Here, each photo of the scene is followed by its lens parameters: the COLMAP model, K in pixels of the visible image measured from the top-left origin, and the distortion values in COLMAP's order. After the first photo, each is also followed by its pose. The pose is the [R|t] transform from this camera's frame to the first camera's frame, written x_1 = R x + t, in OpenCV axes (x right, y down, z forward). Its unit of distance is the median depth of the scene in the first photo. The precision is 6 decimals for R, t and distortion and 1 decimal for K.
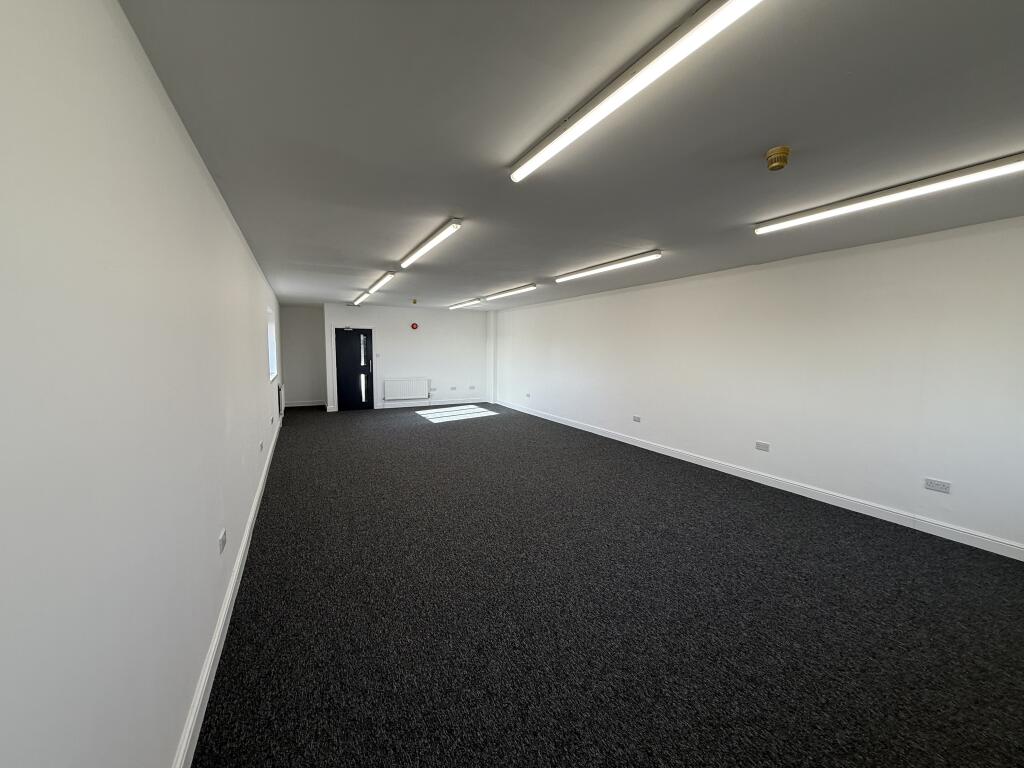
lens RADIAL K [[408.9, 0, 512.0], [0, 408.9, 384.0], [0, 0, 1]] dist [-0.002023, 0.000020]
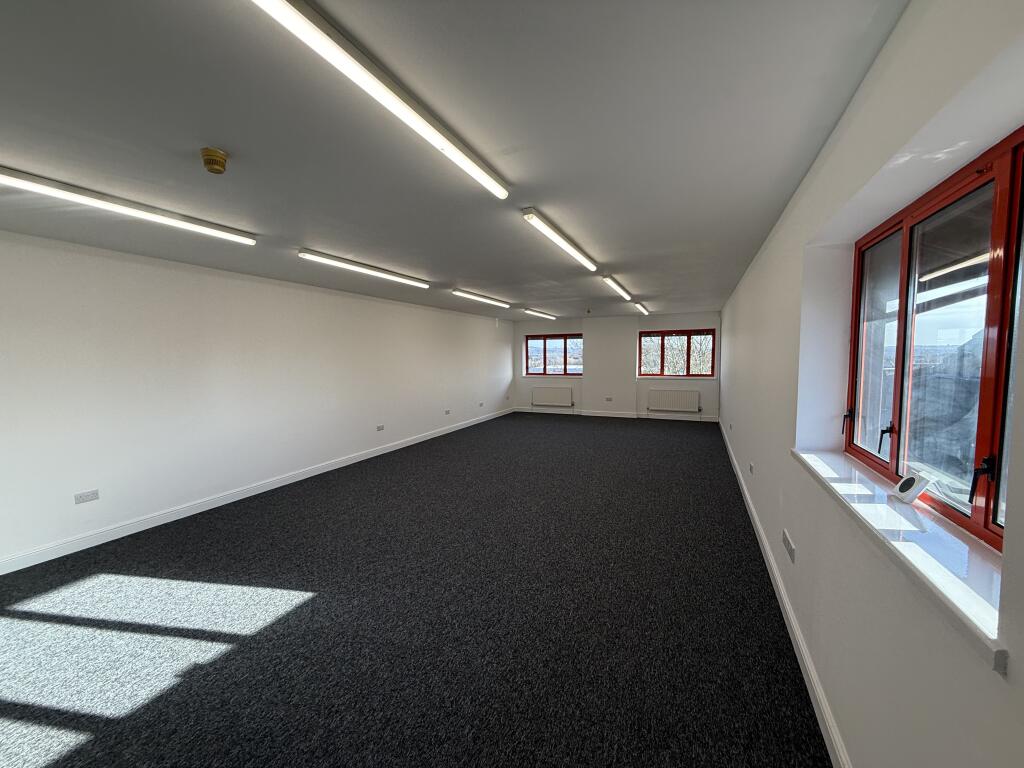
lens RADIAL K [[408.9, 0, 512.0], [0, 408.9, 384.0], [0, 0, 1]] dist [-0.002023, 0.000020]
pose [[-0.626132, -0.051826, 0.777992, -0.669584], [0.078770, 0.988480, 0.129242, -0.125377], [-0.775728, 0.142205, -0.614837, 1.329127]]
